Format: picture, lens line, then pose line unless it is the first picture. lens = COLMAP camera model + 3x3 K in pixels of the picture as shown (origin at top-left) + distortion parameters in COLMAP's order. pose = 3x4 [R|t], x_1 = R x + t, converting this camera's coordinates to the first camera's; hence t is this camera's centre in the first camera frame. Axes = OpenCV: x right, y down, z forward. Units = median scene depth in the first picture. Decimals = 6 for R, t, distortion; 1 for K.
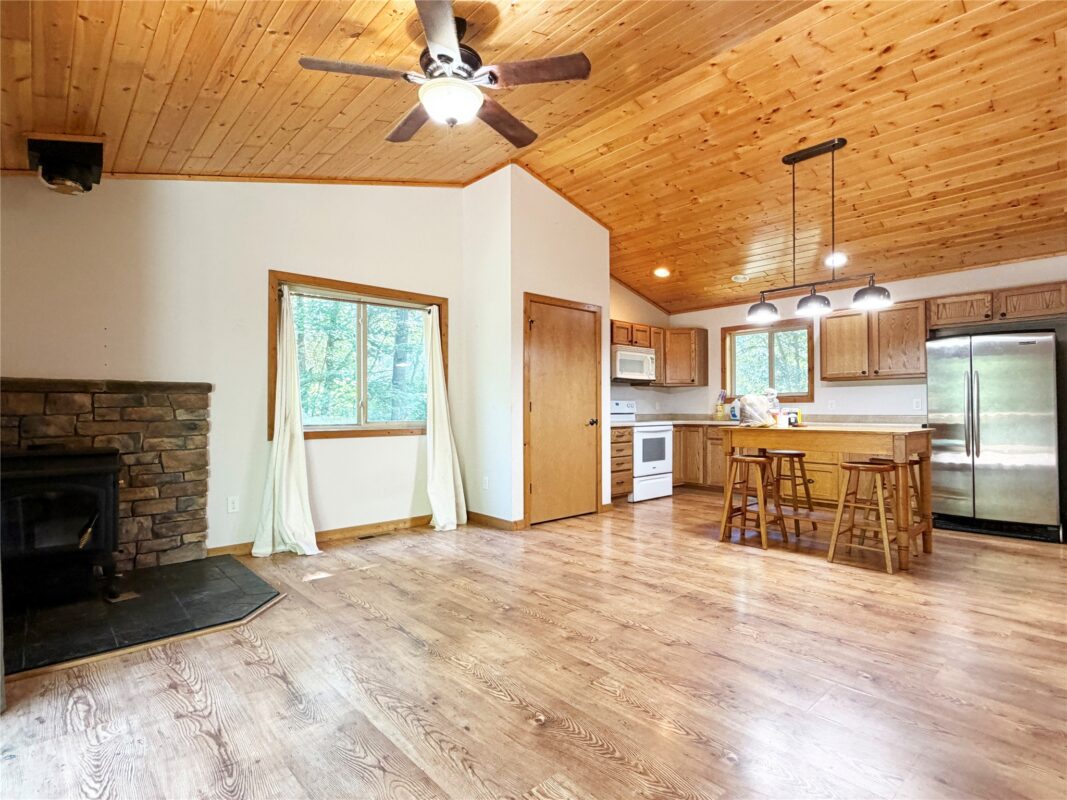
lens RADIAL K [[539.9, 0, 533.3], [0, 539.9, 406.0], [0, 0, 1]] dist [-0.002135, -0.000341]
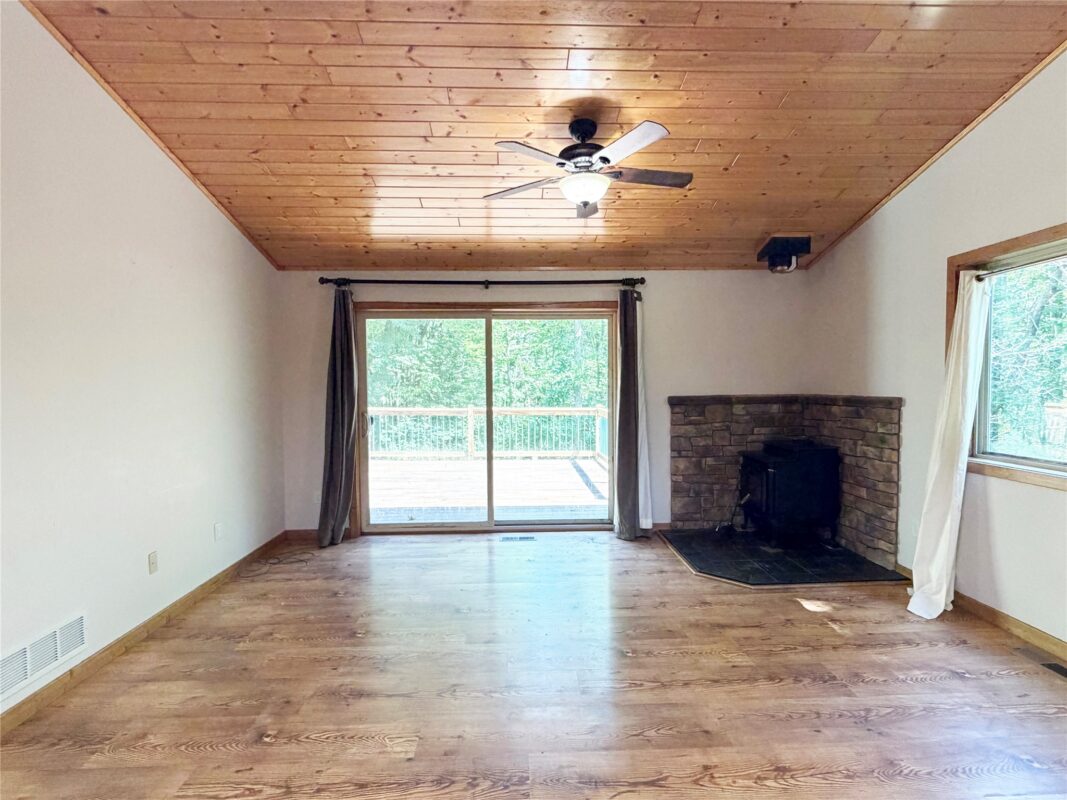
lens RADIAL K [[539.9, 0, 533.1], [0, 539.9, 397.0], [0, 0, 1]] dist [-0.002135, -0.000341]
pose [[-0.643764, 0.027538, -0.764728, 0.623658], [0.015140, 0.999615, 0.023251, -0.081824], [0.765074, 0.003391, -0.643934, 1.199672]]
